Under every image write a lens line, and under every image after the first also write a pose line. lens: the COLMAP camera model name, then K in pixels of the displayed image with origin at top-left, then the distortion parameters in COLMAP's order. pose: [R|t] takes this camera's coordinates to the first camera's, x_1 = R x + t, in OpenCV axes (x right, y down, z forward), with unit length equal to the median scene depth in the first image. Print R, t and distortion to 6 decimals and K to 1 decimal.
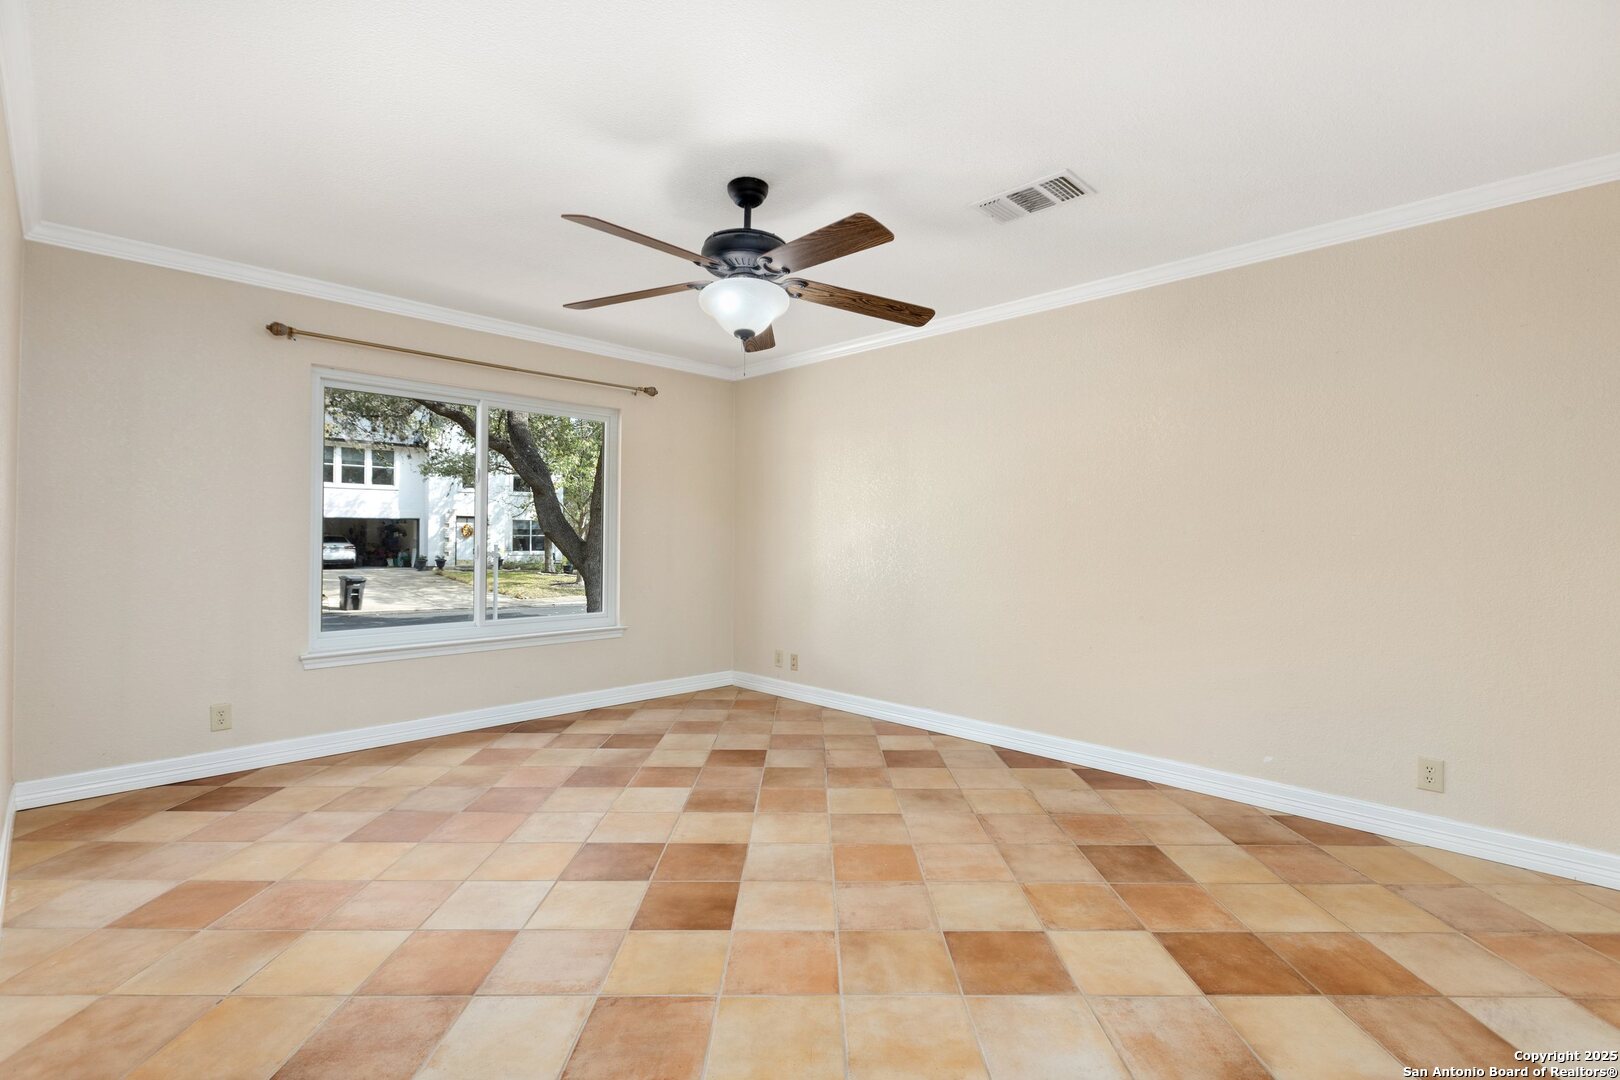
lens RADIAL K [[743.8, 0, 818.9], [0, 743.8, 536.0], [0, 0, 1]] dist [0.000375, -0.000098]
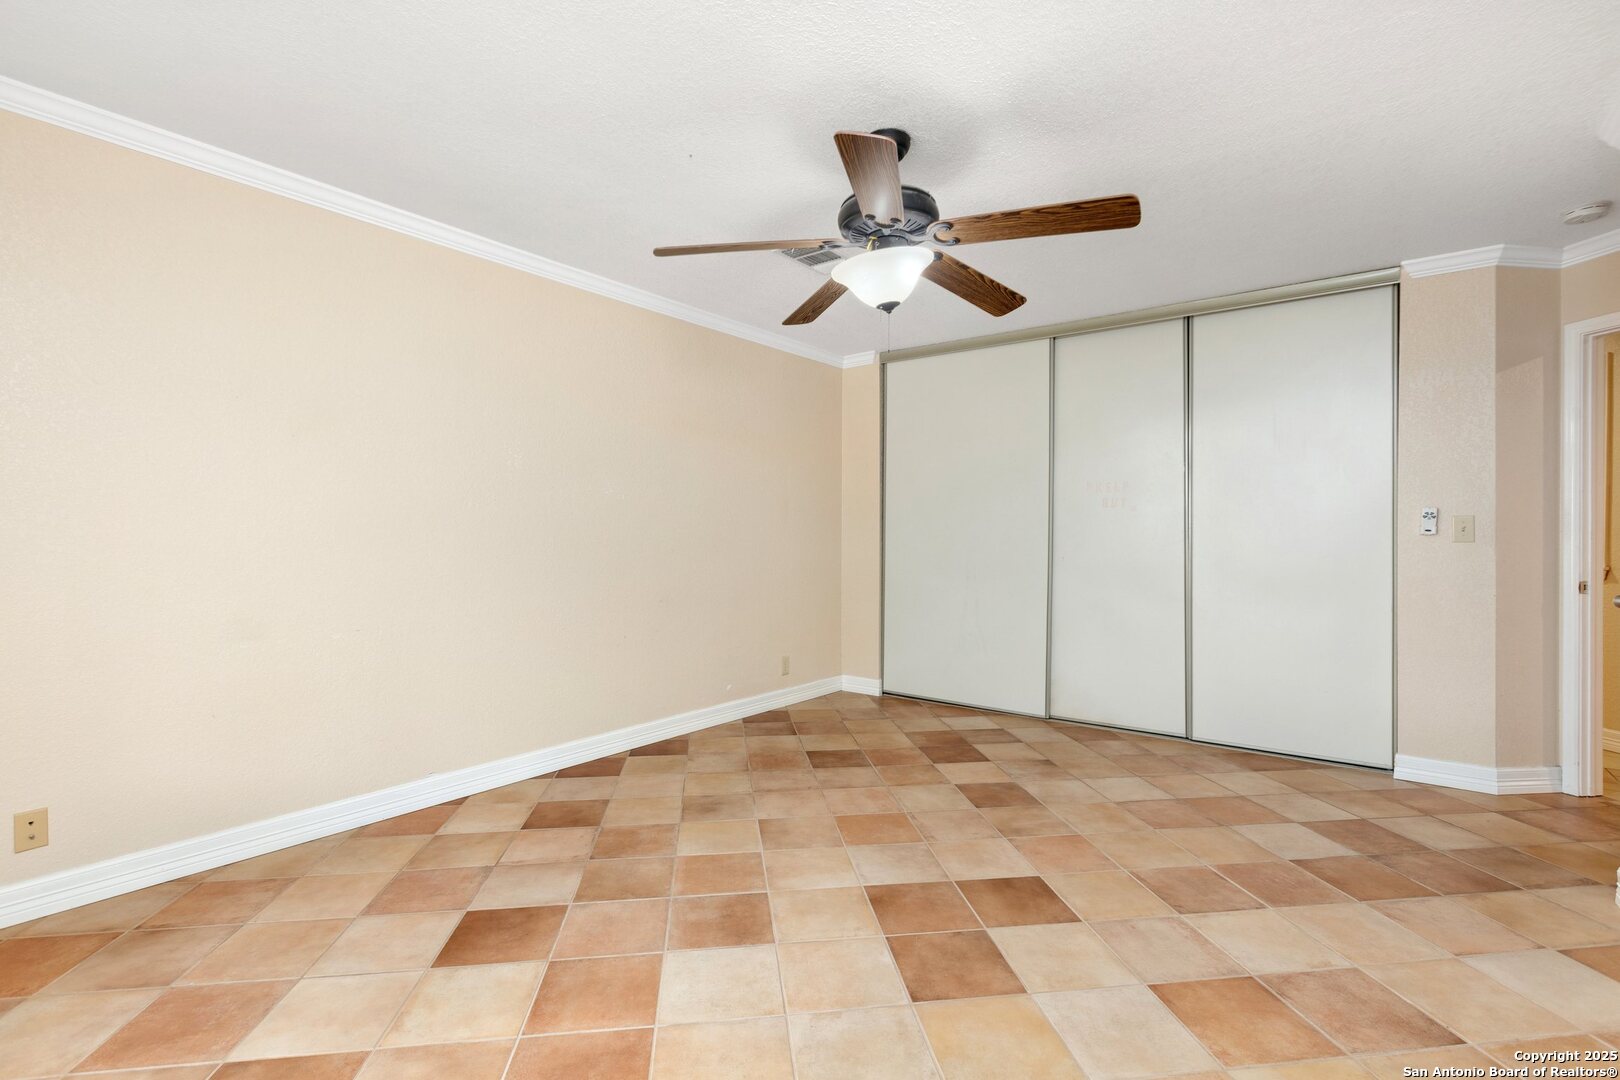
lens RADIAL K [[743.8, 0, 818.9], [0, 743.8, 536.0], [0, 0, 1]] dist [0.000375, -0.000098]
pose [[-0.134448, -0.009742, 0.990873, -0.971630], [-0.006180, 0.999940, 0.008992, -0.004074], [-0.990901, -0.004914, -0.134500, 1.201139]]
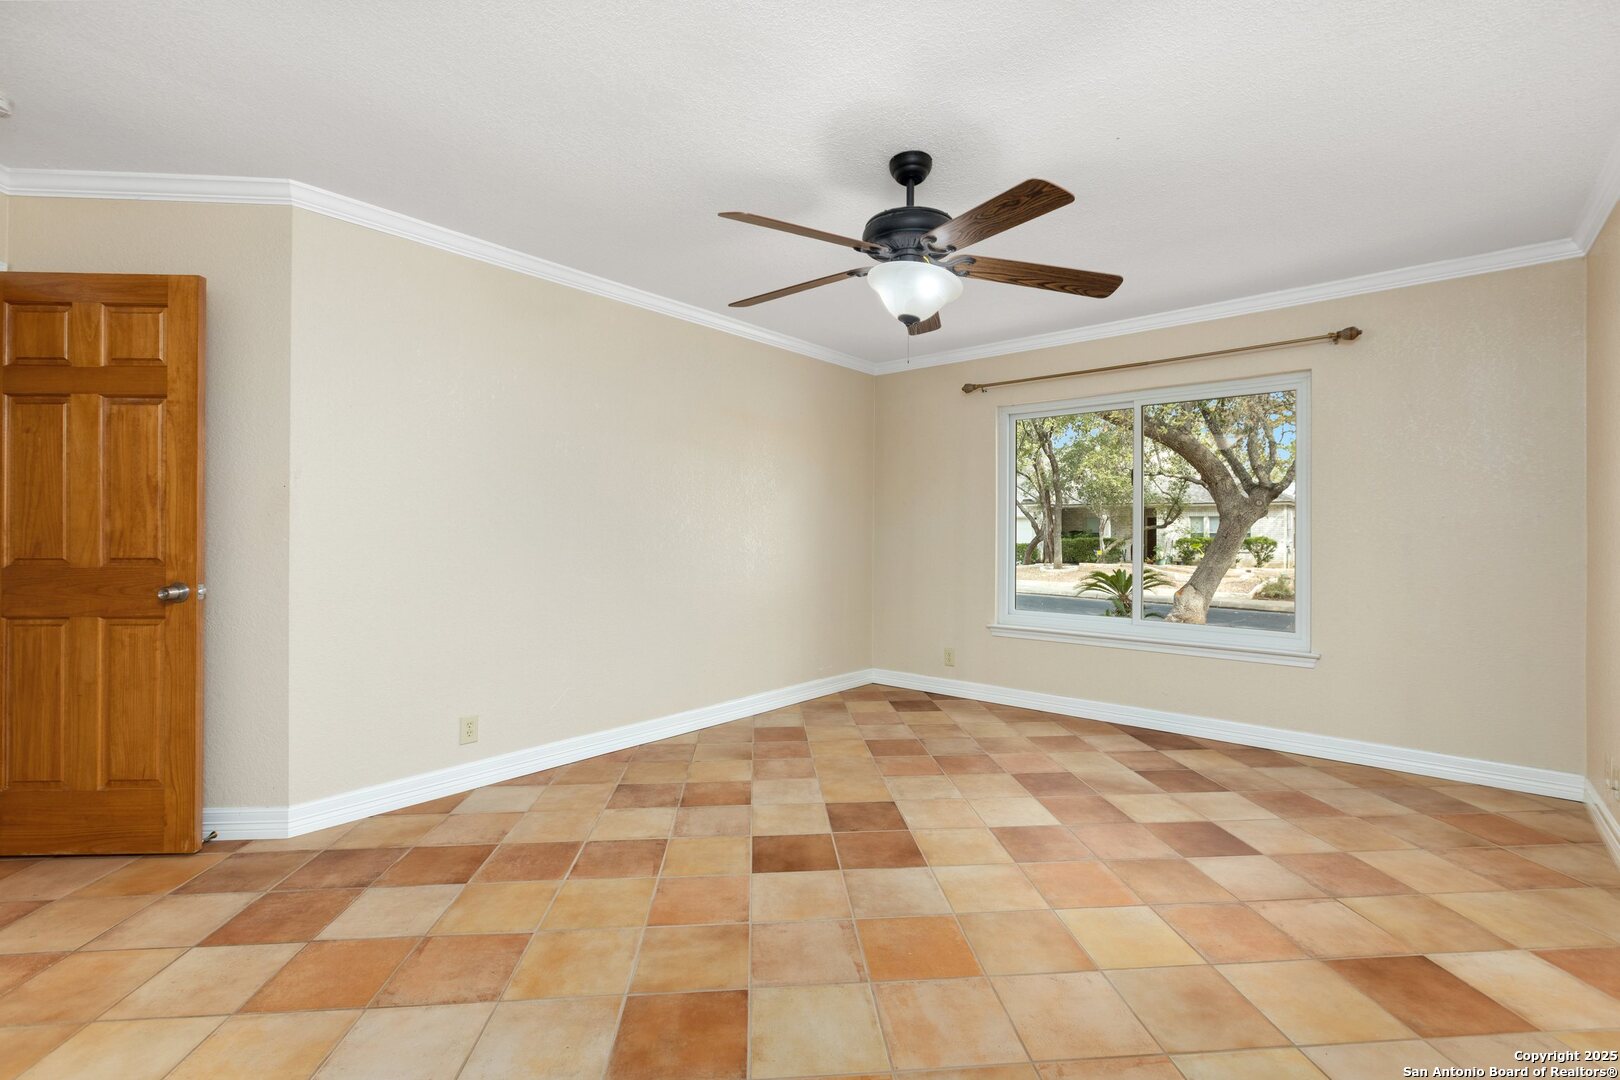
lens RADIAL K [[713.5, 0, 810.0], [0, 713.5, 540.0], [0, 0, 1]] dist [0.000208, 0.000211]
pose [[0.069696, 0.002561, -0.997565, 0.797588], [-0.002546, 0.999994, 0.002389, 0.007286], [0.997565, 0.002373, 0.069702, 0.811911]]
